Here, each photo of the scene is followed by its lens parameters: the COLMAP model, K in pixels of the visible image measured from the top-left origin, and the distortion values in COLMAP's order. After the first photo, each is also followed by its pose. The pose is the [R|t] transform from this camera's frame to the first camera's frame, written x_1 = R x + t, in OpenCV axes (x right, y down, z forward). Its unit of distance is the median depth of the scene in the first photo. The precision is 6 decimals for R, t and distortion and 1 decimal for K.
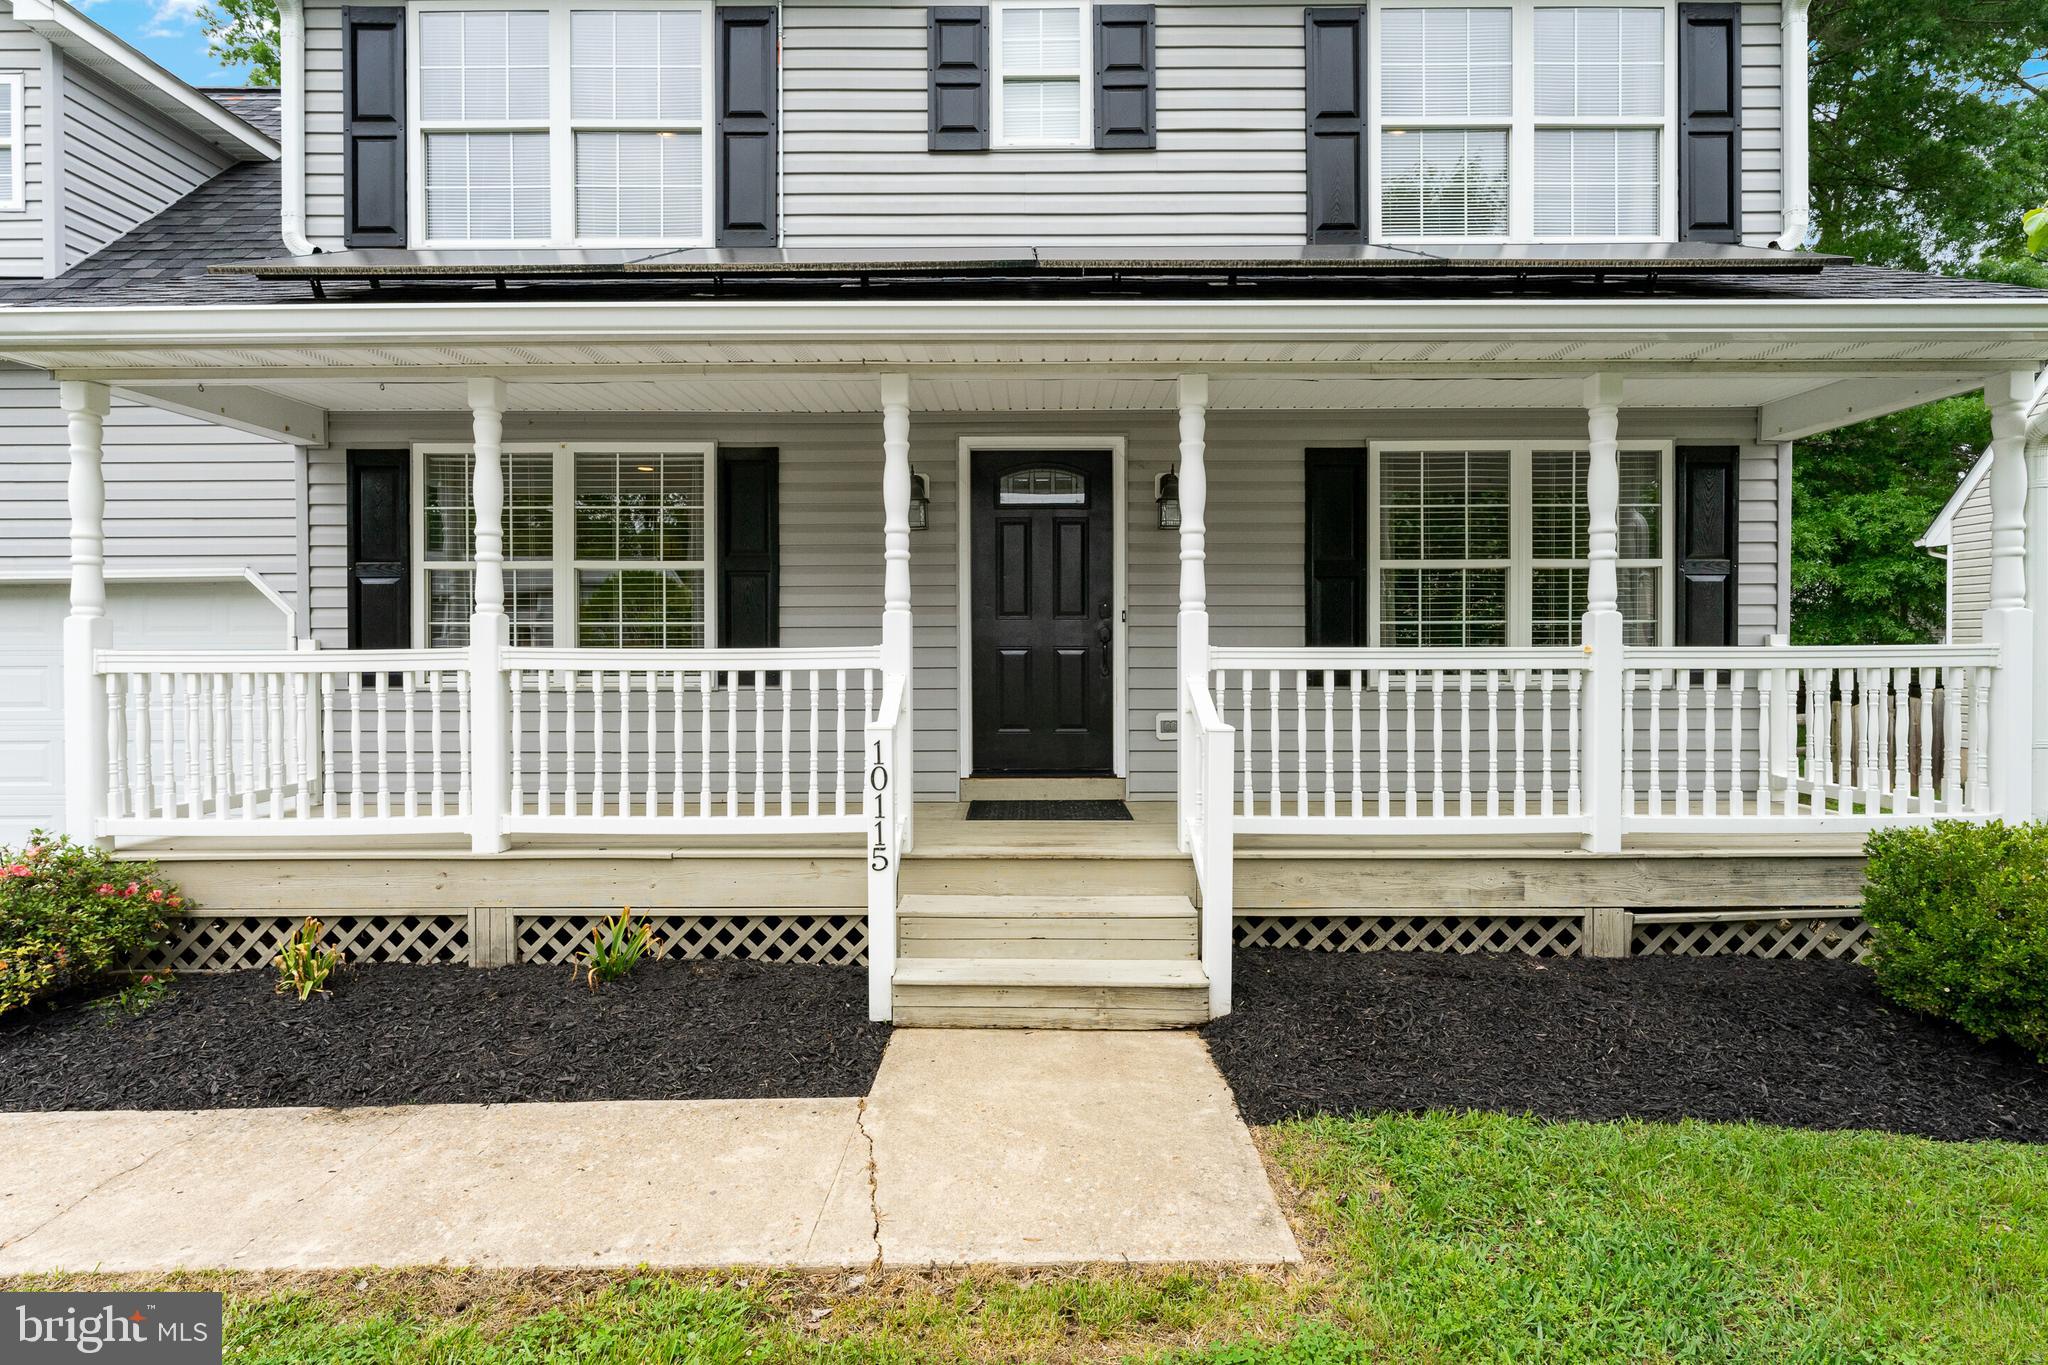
lens RADIAL K [[980.9, 0, 1021.7], [0, 980.9, 663.9], [0, 0, 1]] dist [-0.002380, -0.000636]
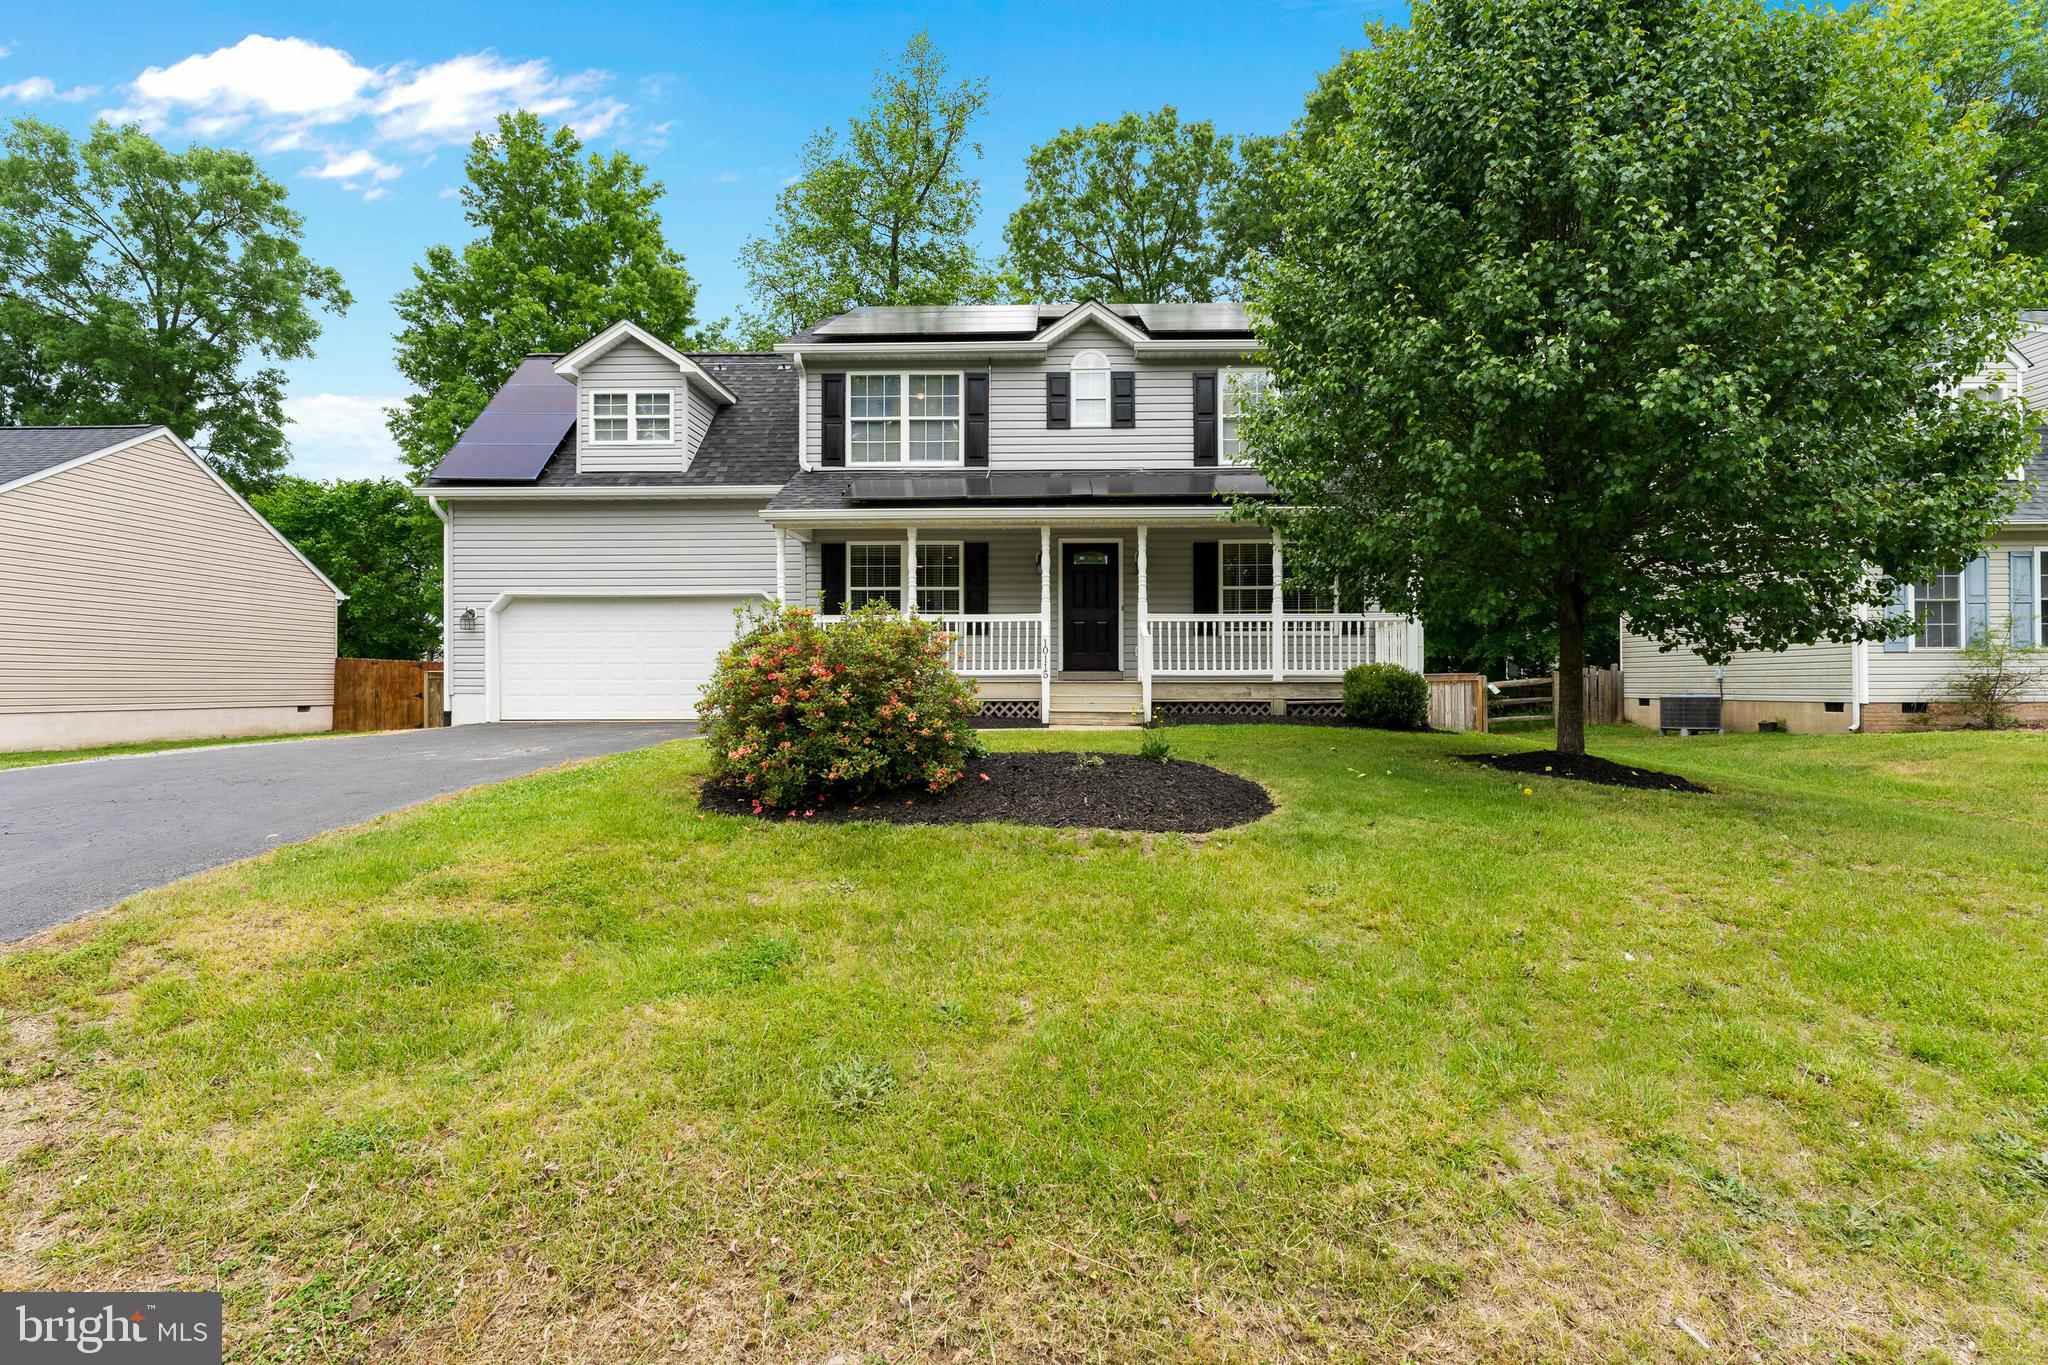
lens RADIAL K [[980.9, 0, 1021.7], [0, 980.9, 663.9], [0, 0, 1]] dist [-0.002380, -0.000636]
pose [[0.999603, 0.001698, -0.028134, -0.115072], [-0.002563, 0.999524, -0.030747, 0.231728], [0.028068, 0.030807, 0.999131, -2.050479]]
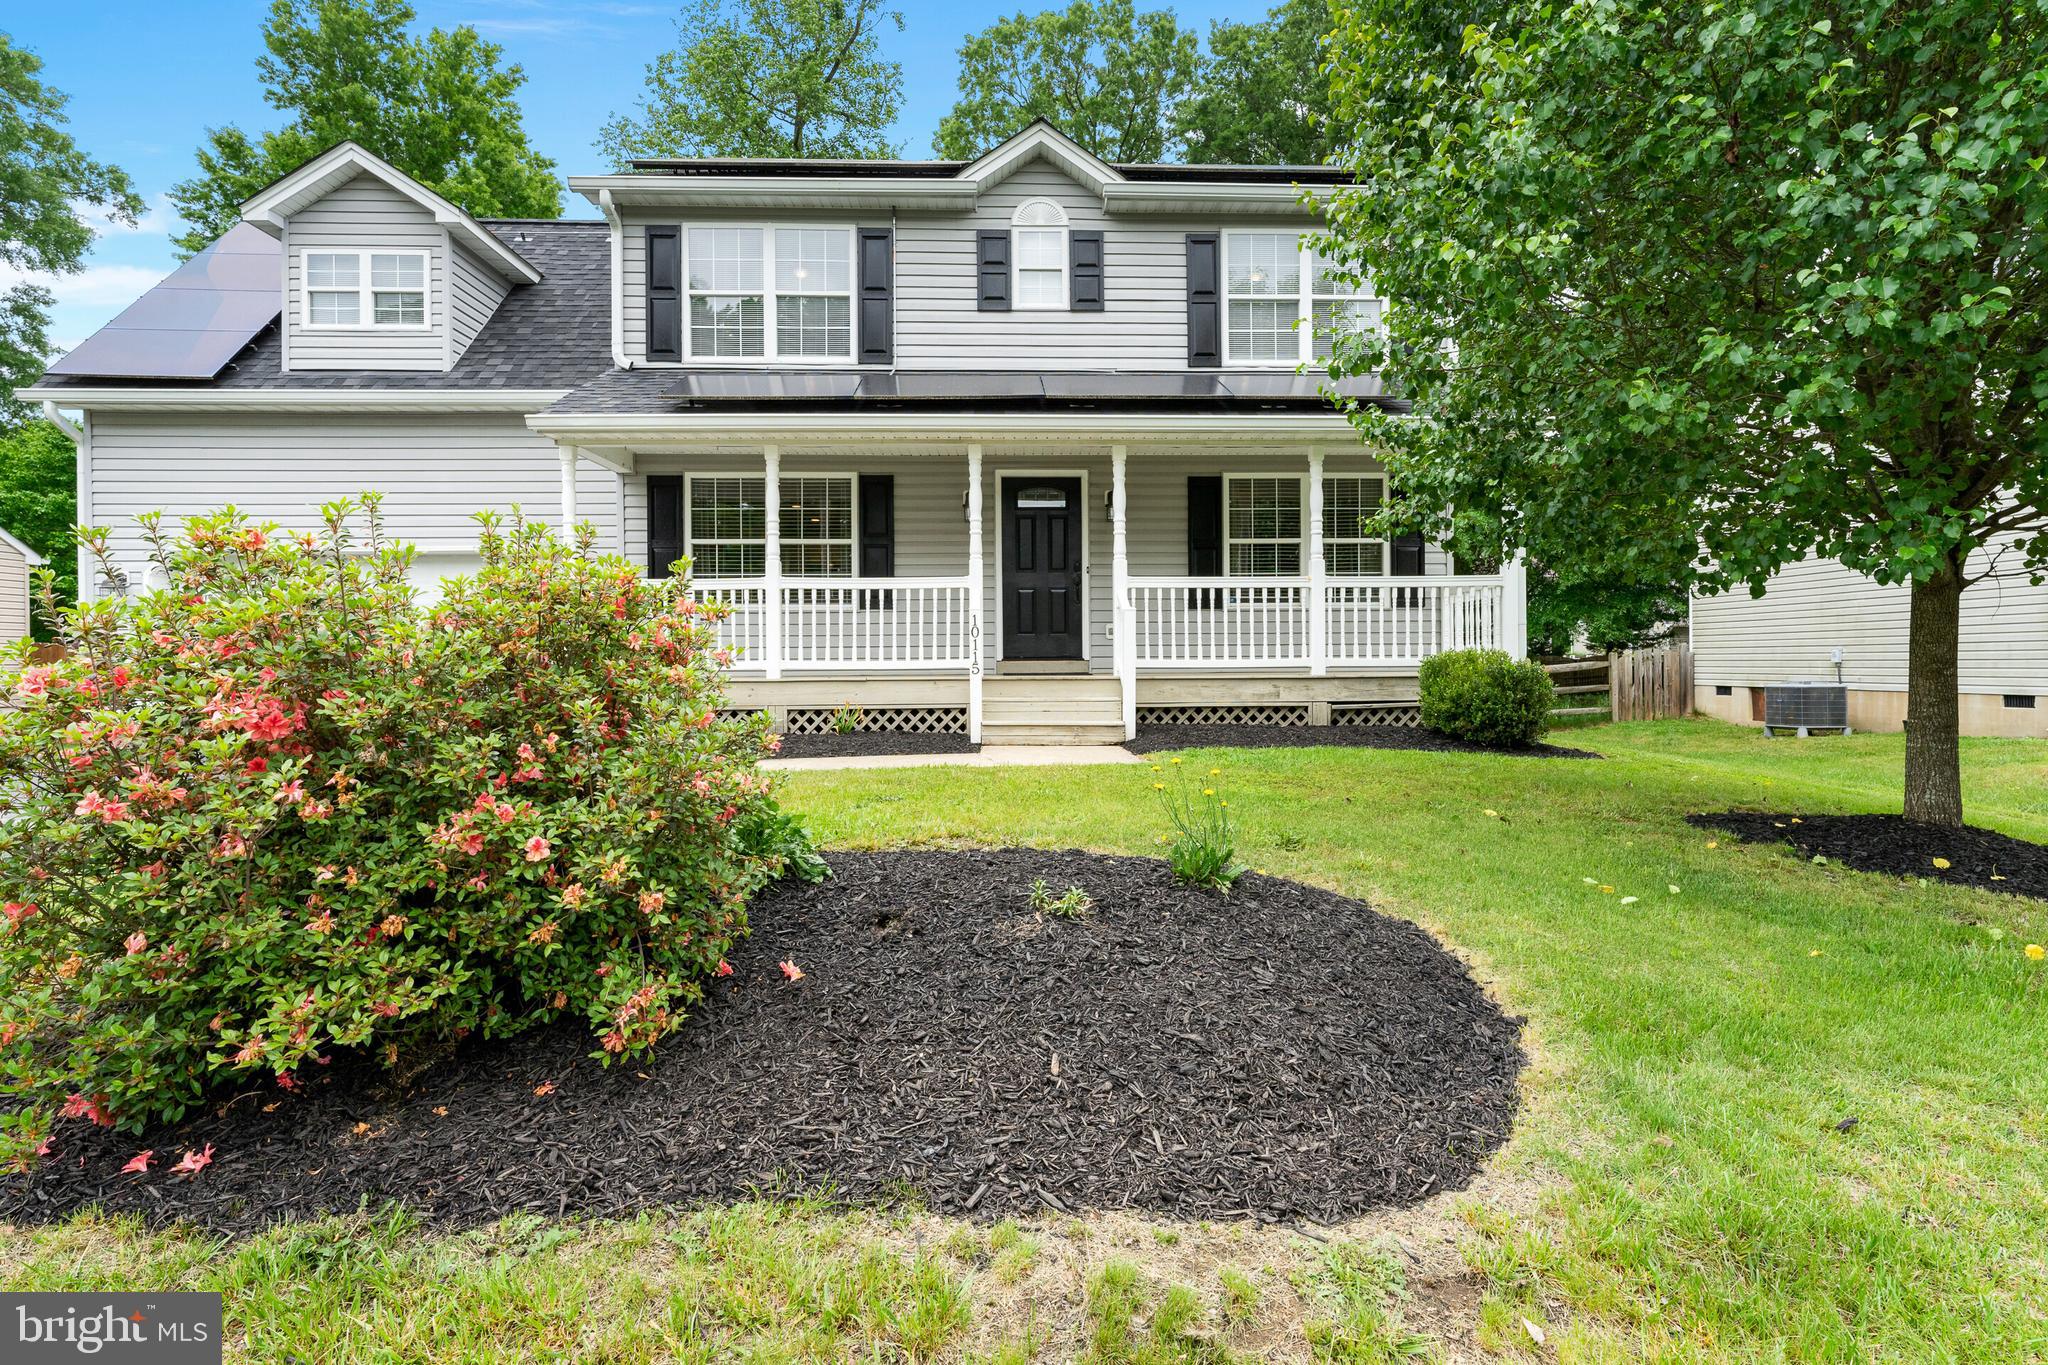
lens RADIAL K [[1016.5, 0, 1032.8], [0, 1016.5, 657.3], [0, 0, 1]] dist [-0.000760, -0.000101]
pose [[0.999207, -0.003808, 0.039645, -0.092743], [0.004378, 0.999888, -0.014309, 0.179939], [-0.039586, 0.014471, 0.999111, -1.112632]]
